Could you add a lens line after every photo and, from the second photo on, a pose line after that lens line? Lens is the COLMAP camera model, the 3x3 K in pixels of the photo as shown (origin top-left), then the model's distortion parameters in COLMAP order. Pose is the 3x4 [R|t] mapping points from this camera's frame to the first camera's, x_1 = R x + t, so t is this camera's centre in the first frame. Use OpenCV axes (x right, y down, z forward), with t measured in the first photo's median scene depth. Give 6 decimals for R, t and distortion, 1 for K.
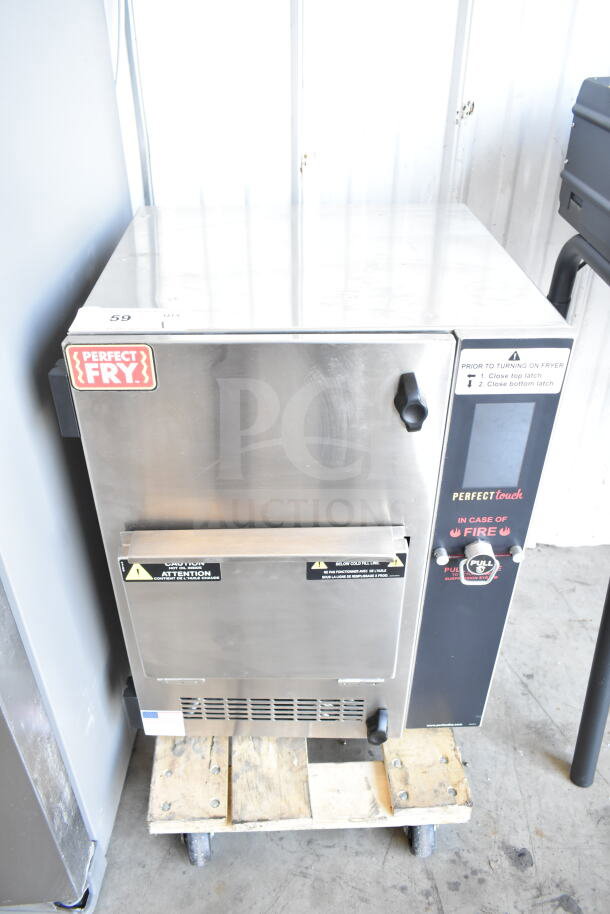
lens RADIAL K [[697.4, 0, 301.7], [0, 697.4, 460.7], [0, 0, 1]] dist [-0.023212, 0.013839]
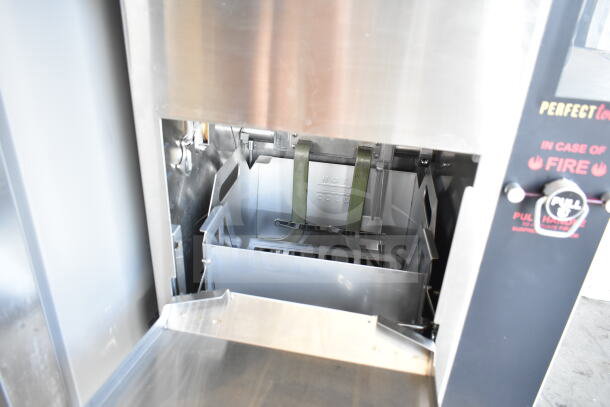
lens RADIAL K [[465.4, 0, 303.6], [0, 465.4, 198.6], [0, 0, 1]] dist [-0.023212, 0.013839]
pose [[0.980387, 0.130272, -0.147887, 0.031307], [-0.148880, 0.981223, -0.122622, 0.213050], [0.129136, 0.142234, 0.981373, 0.362084]]
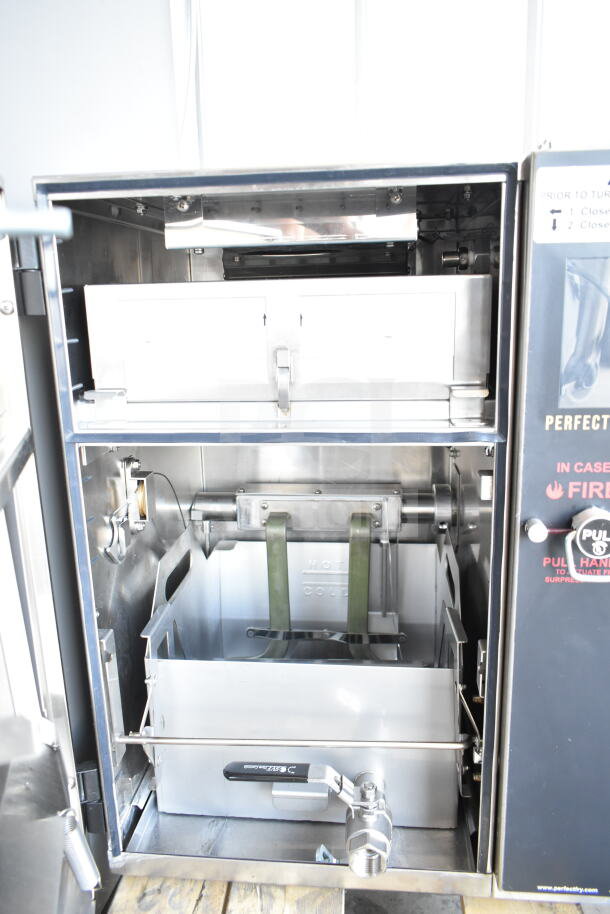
lens RADIAL K [[697.4, 0, 307.4], [0, 697.4, 457.1], [0, 0, 1]] dist [-0.023212, 0.013839]
pose [[0.990026, 0.005759, -0.140770, 0.066865], [-0.056455, 0.931654, -0.358935, 0.274089], [0.129082, 0.363302, 0.922686, 0.288015]]
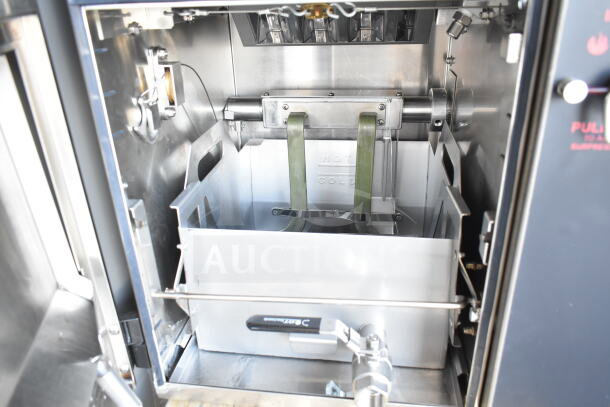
lens RADIAL K [[465.4, 0, 303.4], [0, 465.4, 201.5], [0, 0, 1]] dist [-0.023212, 0.013839]
pose [[0.983294, 0.042959, -0.176885, 0.040488], [-0.072345, 0.983938, -0.163197, 0.267747], [0.167033, 0.173267, 0.970607, 0.502740]]
